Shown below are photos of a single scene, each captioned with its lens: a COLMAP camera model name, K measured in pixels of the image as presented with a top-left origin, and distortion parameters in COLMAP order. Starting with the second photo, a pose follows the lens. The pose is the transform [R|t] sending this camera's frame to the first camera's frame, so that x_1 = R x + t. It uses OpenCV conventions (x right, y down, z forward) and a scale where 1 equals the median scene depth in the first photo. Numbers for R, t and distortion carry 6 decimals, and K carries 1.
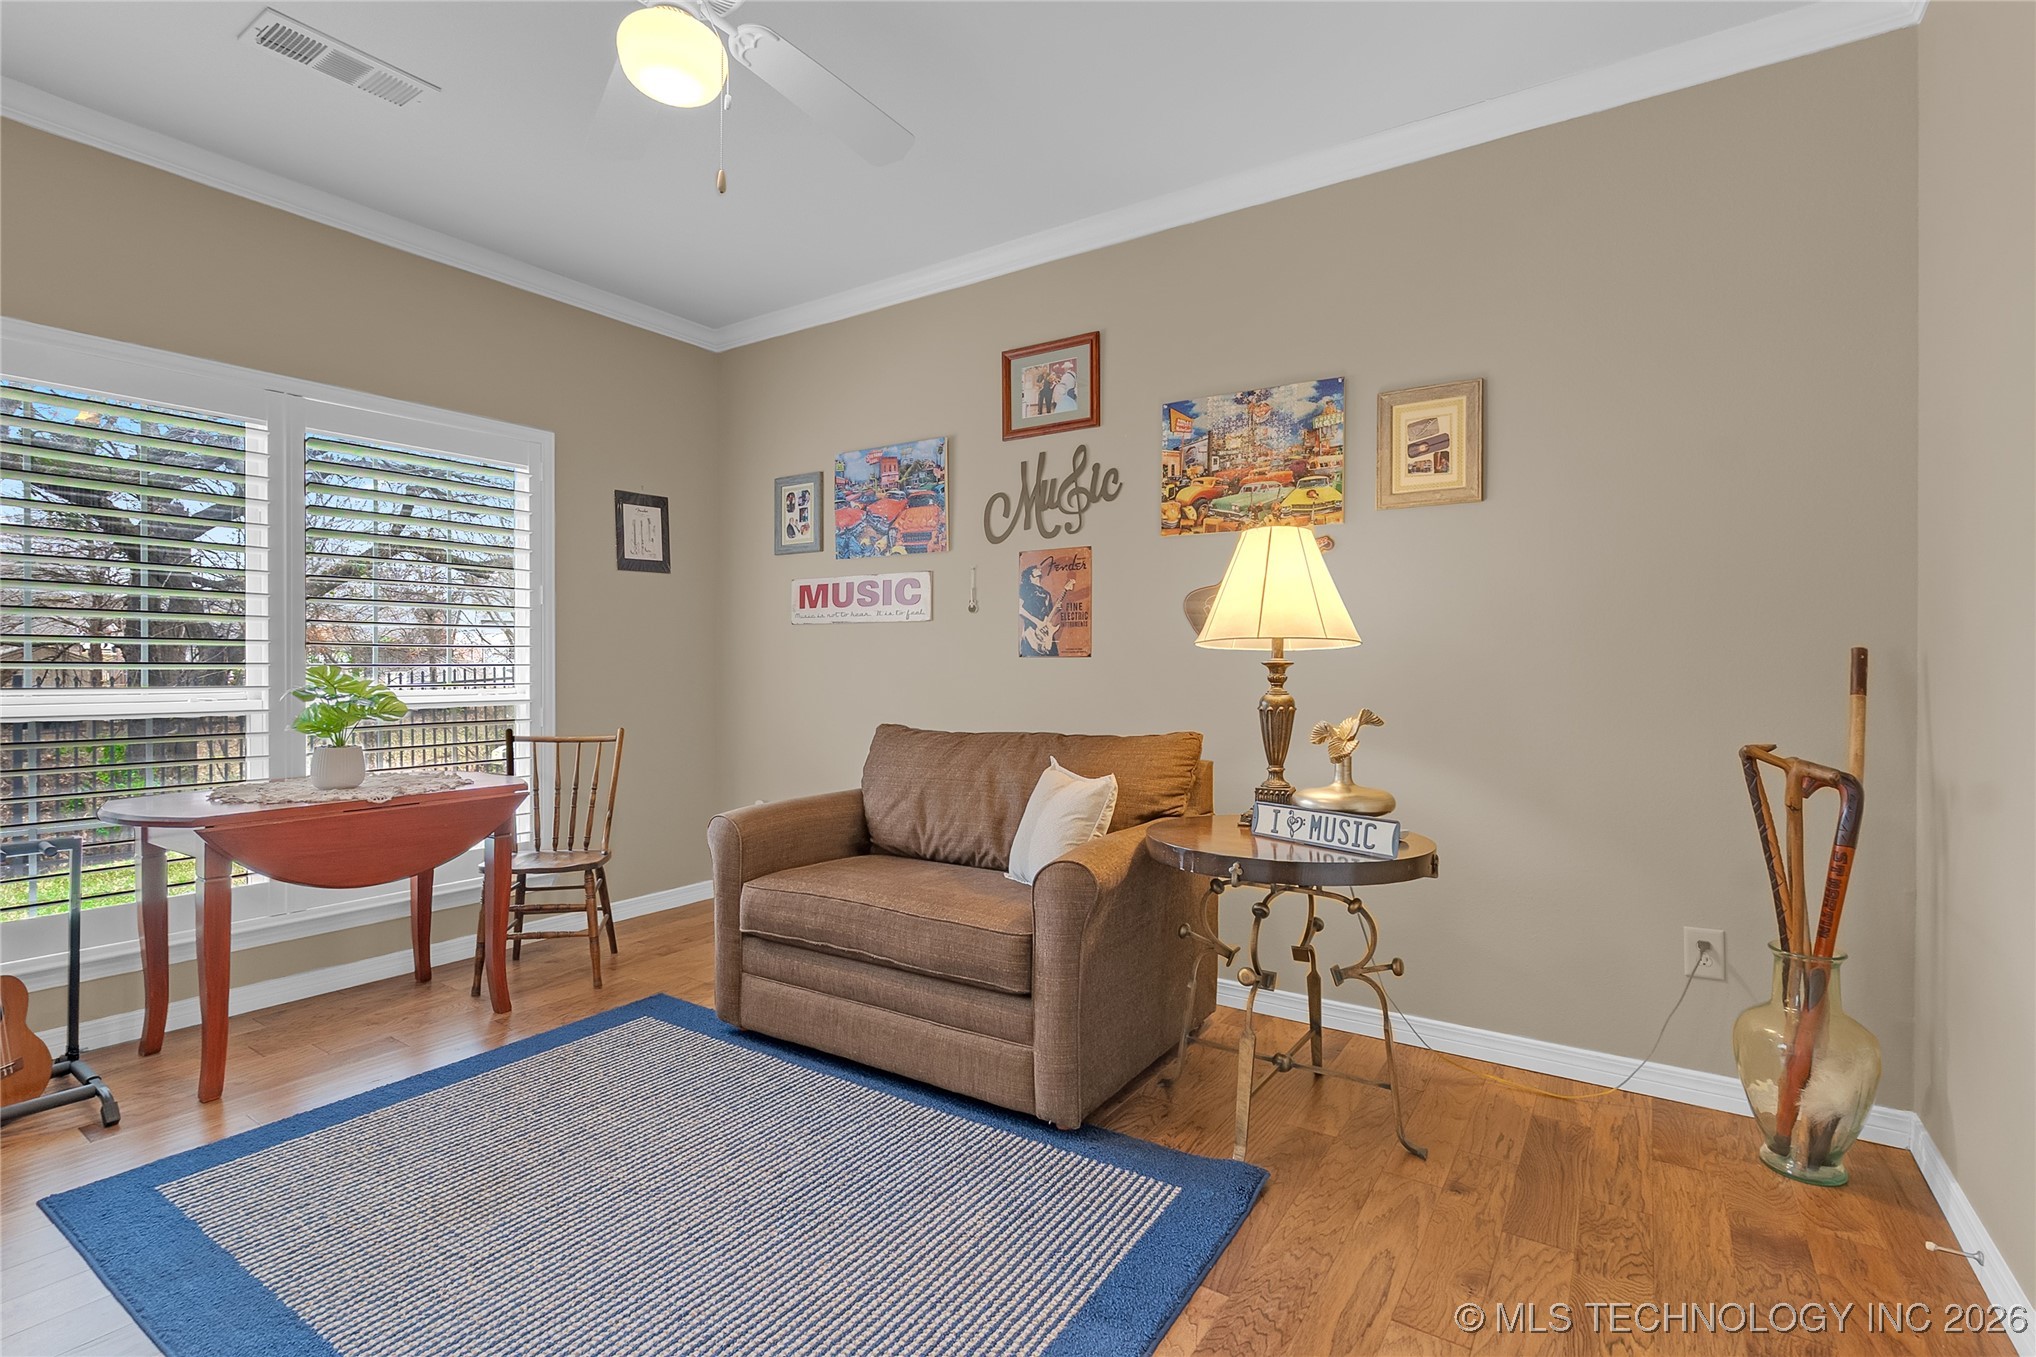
lens RADIAL K [[936.3, 0, 1024.1], [0, 936.3, 680.7], [0, 0, 1]] dist [-0.008712, -0.000434]
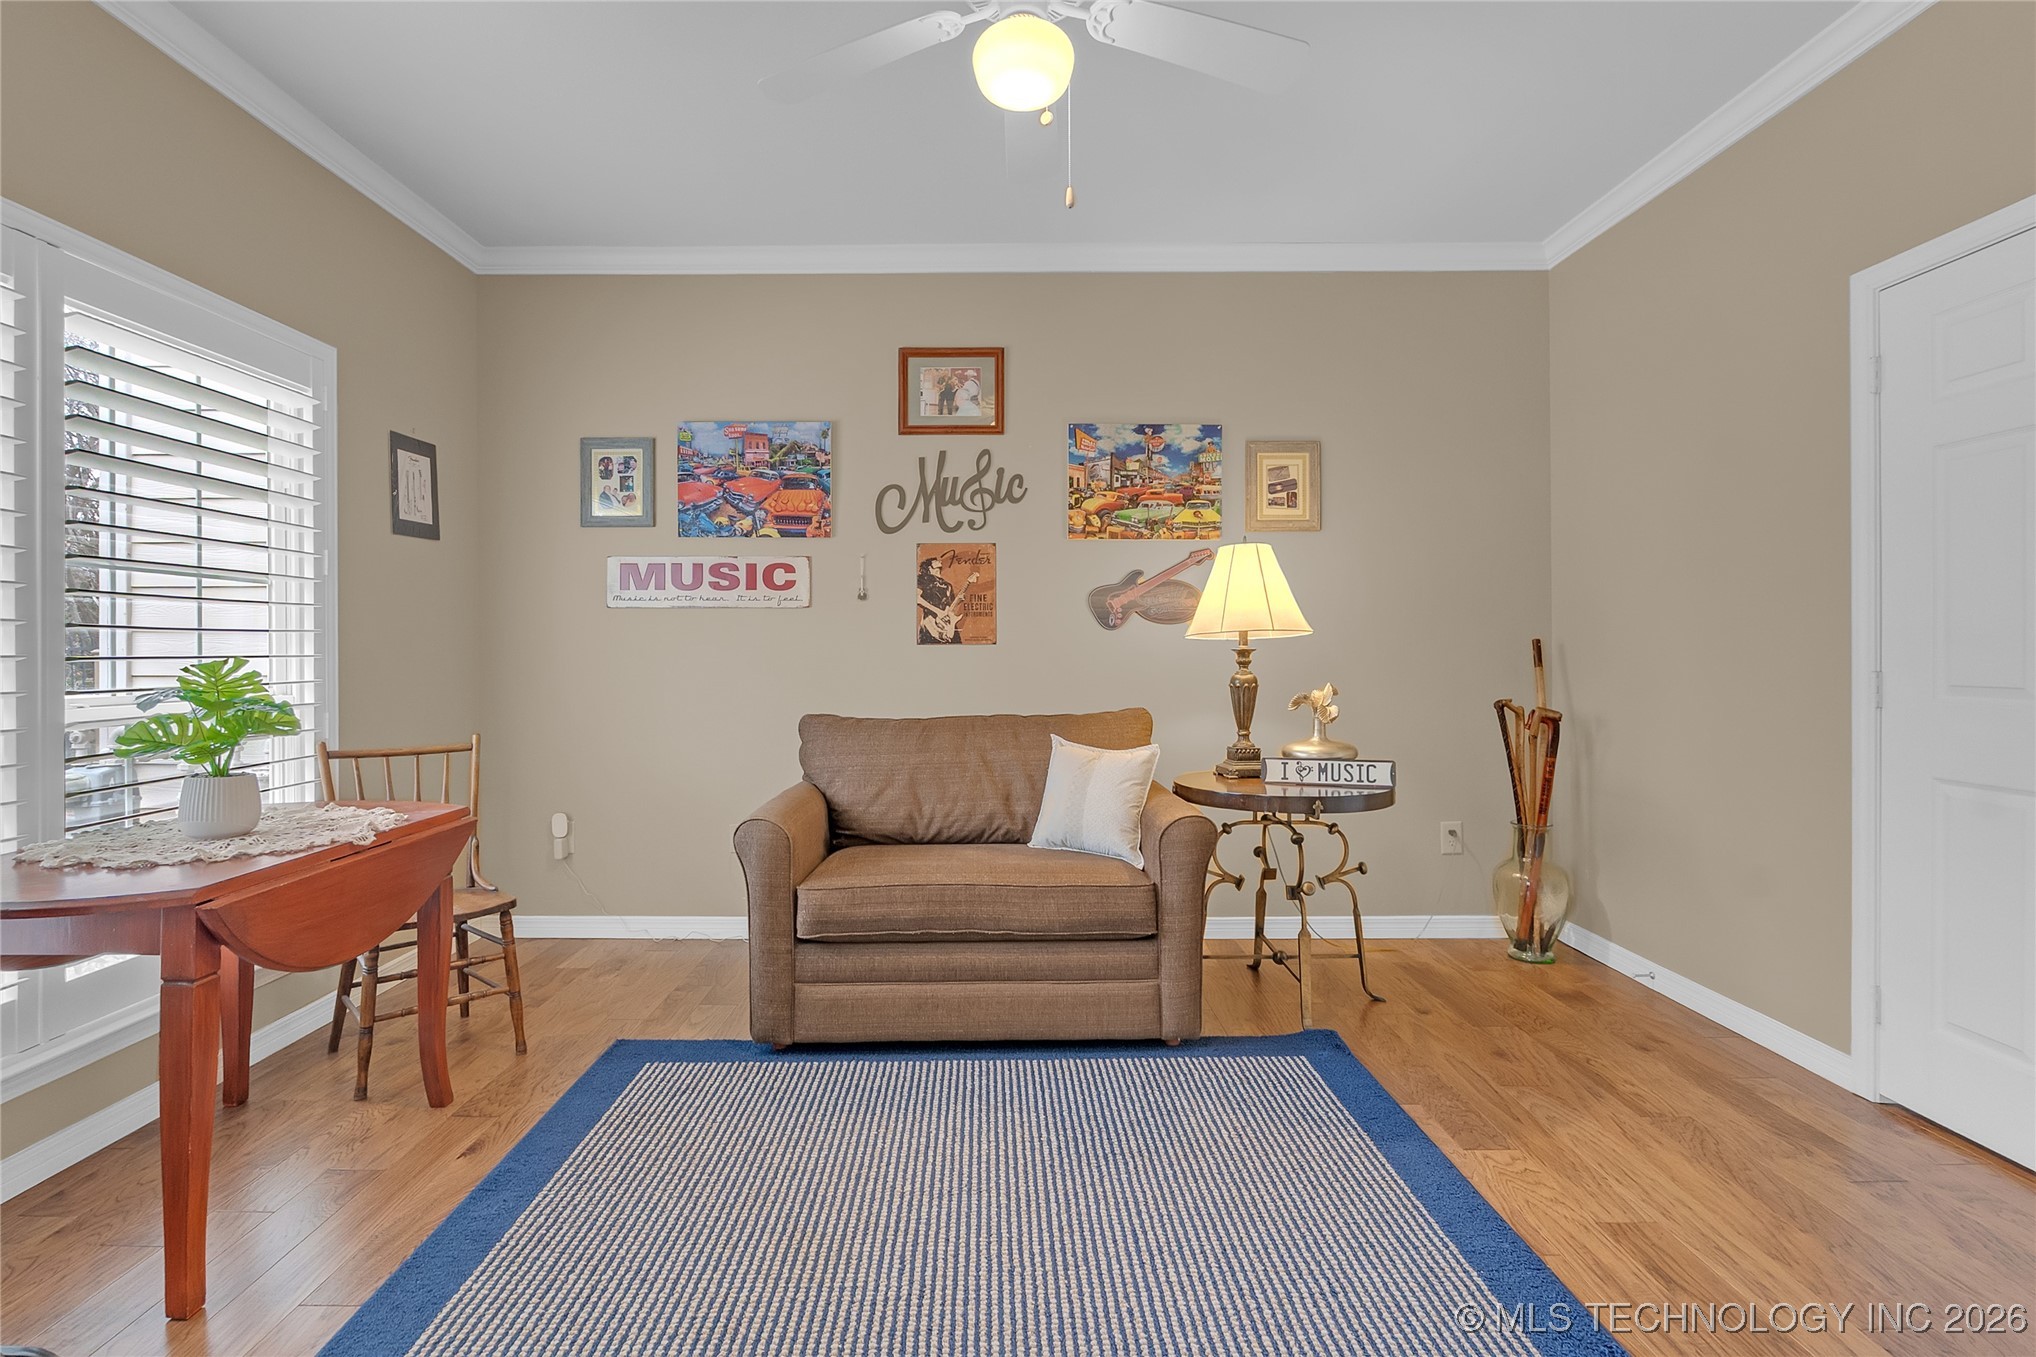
lens RADIAL K [[936.3, 0, 1000.5], [0, 936.3, 661.6], [0, 0, 1]] dist [-0.008712, -0.000434]
pose [[0.835140, -0.011319, 0.549920, -0.605791], [0.014557, 0.999893, -0.001526, -0.004293], [-0.549844, 0.009279, 0.835216, 0.100355]]
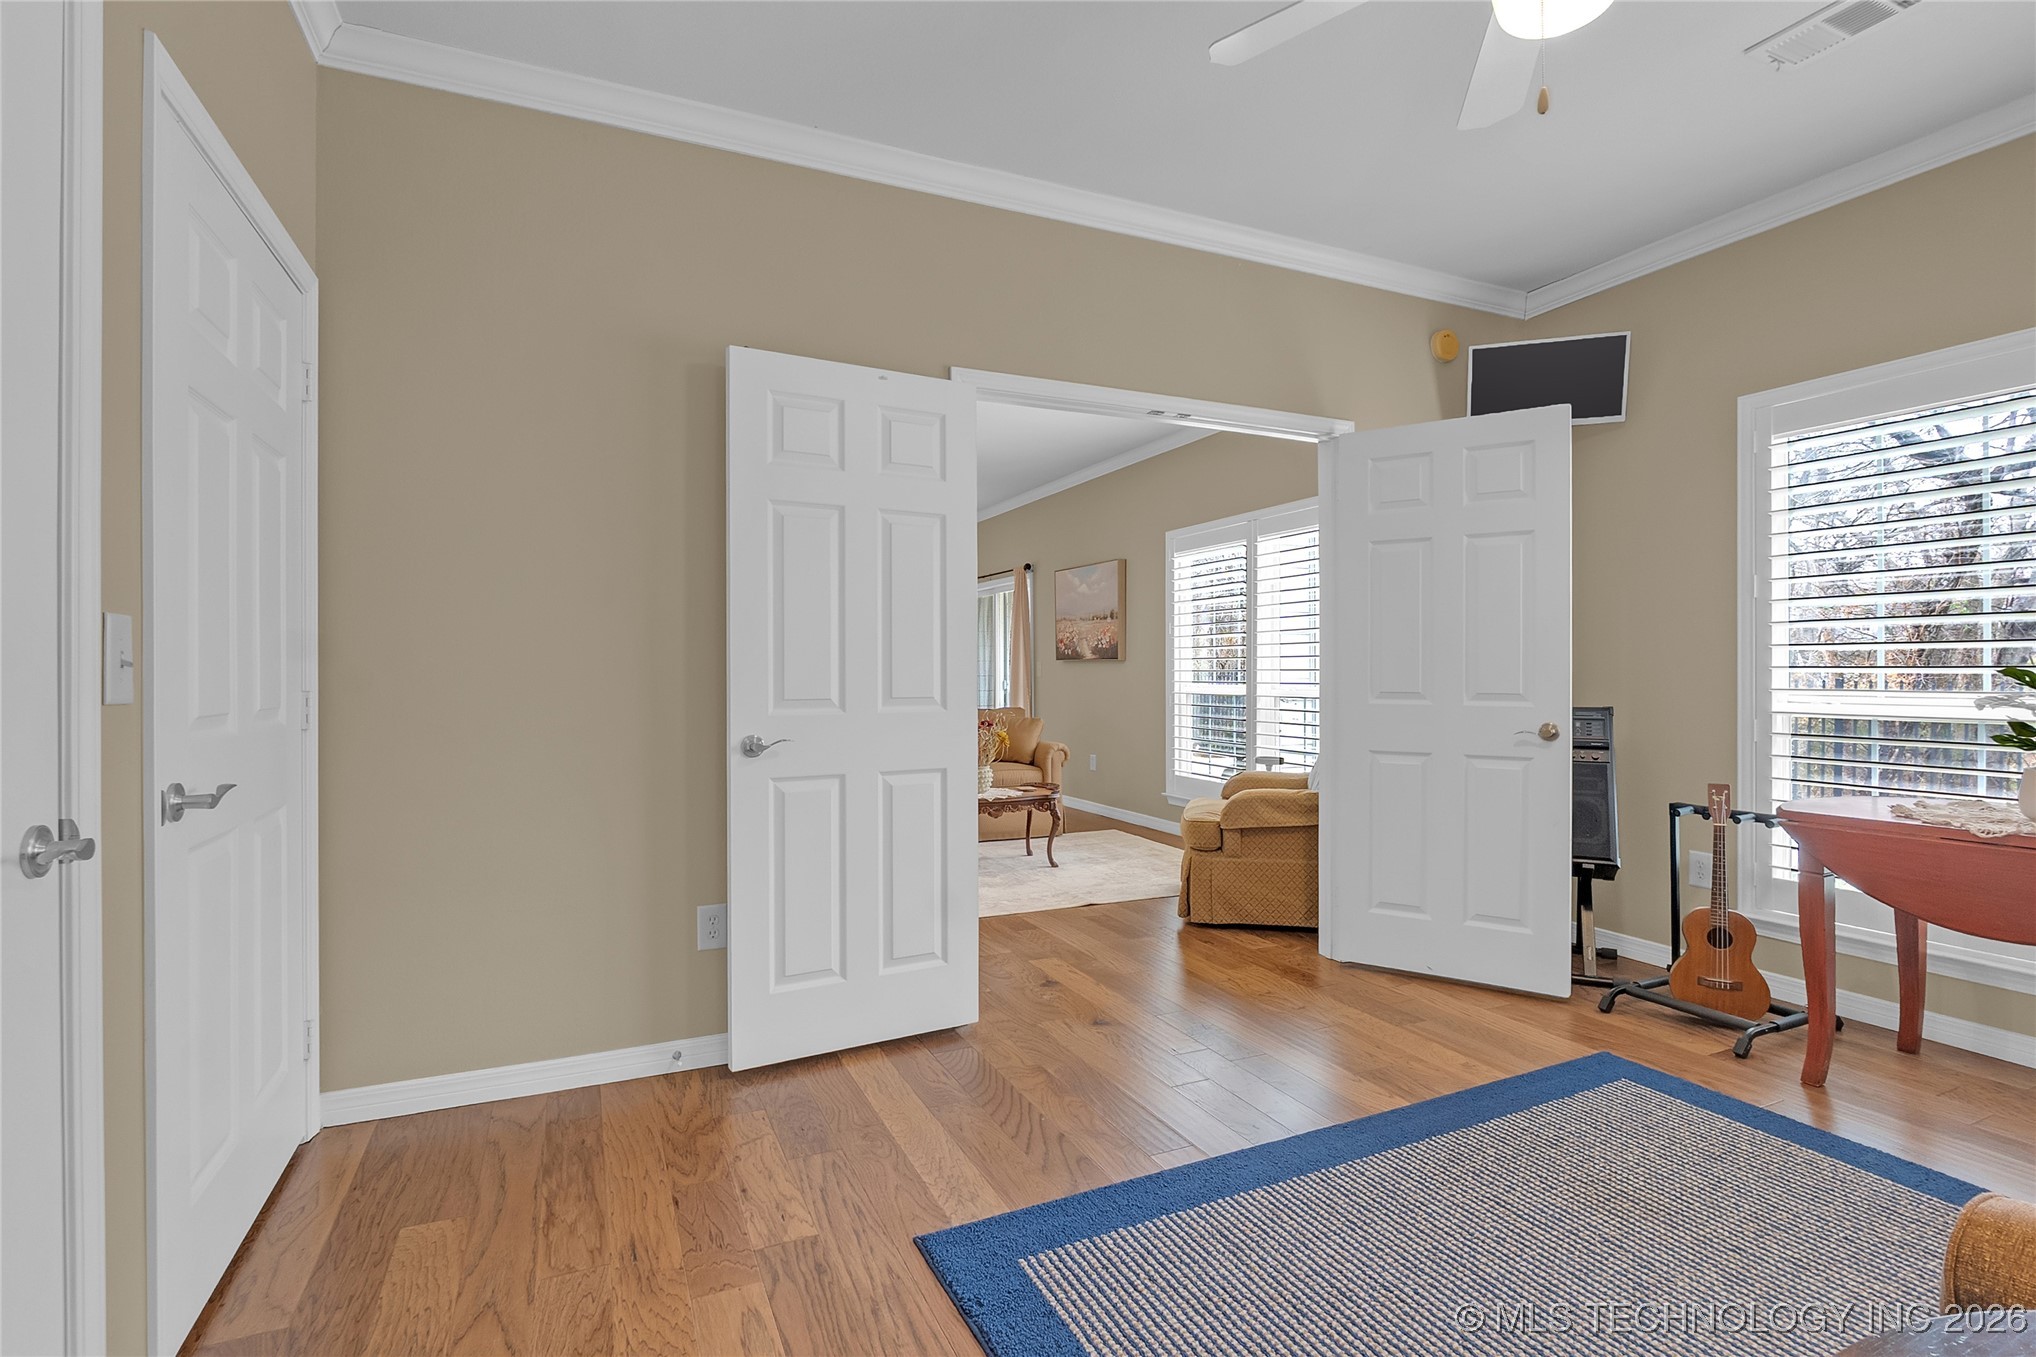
lens RADIAL K [[936.3, 0, 1005.4], [0, 936.3, 674.3], [0, 0, 1]] dist [-0.008712, -0.000434]
pose [[-0.542141, -0.004007, -0.840278, 0.408729], [-0.009947, 0.999949, 0.001650, -0.002441], [0.840229, 0.009253, -0.542153, 0.655591]]
